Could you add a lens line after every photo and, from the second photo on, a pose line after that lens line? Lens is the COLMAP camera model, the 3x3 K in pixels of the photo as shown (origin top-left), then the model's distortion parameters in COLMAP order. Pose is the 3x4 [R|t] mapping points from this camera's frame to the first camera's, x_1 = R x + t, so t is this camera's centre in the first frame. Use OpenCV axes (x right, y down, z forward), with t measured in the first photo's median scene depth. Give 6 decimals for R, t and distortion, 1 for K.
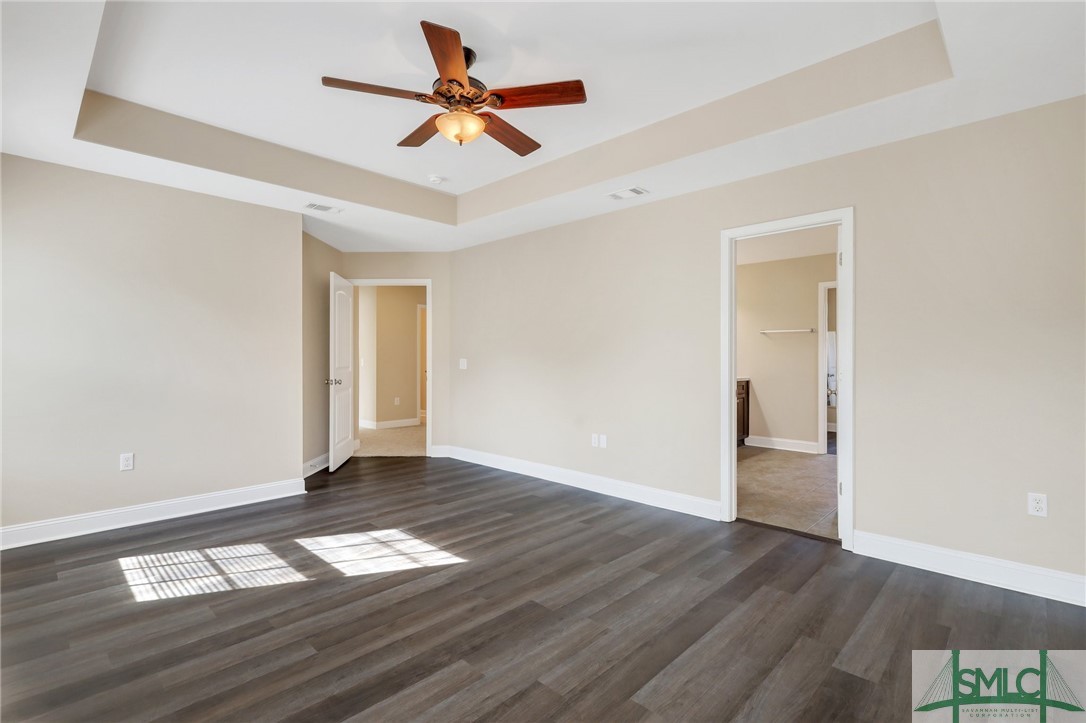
lens RADIAL K [[502.8, 0, 544.9], [0, 502.8, 360.2], [0, 0, 1]] dist [-0.001556, 0.000376]
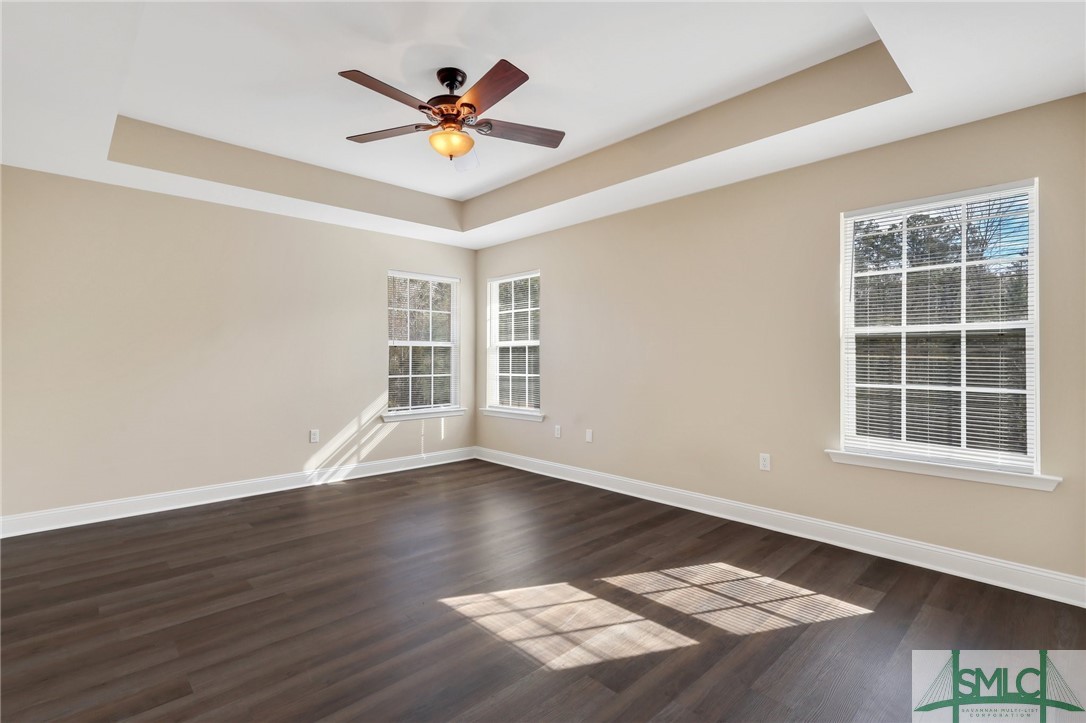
lens RADIAL K [[502.8, 0, 544.9], [0, 502.8, 356.2], [0, 0, 1]] dist [-0.001556, 0.000376]
pose [[-0.999349, -0.000032, 0.036075, -0.363664], [0.000057, 0.999997, 0.002463, -0.009896], [-0.036075, 0.002463, -0.999346, 1.839760]]
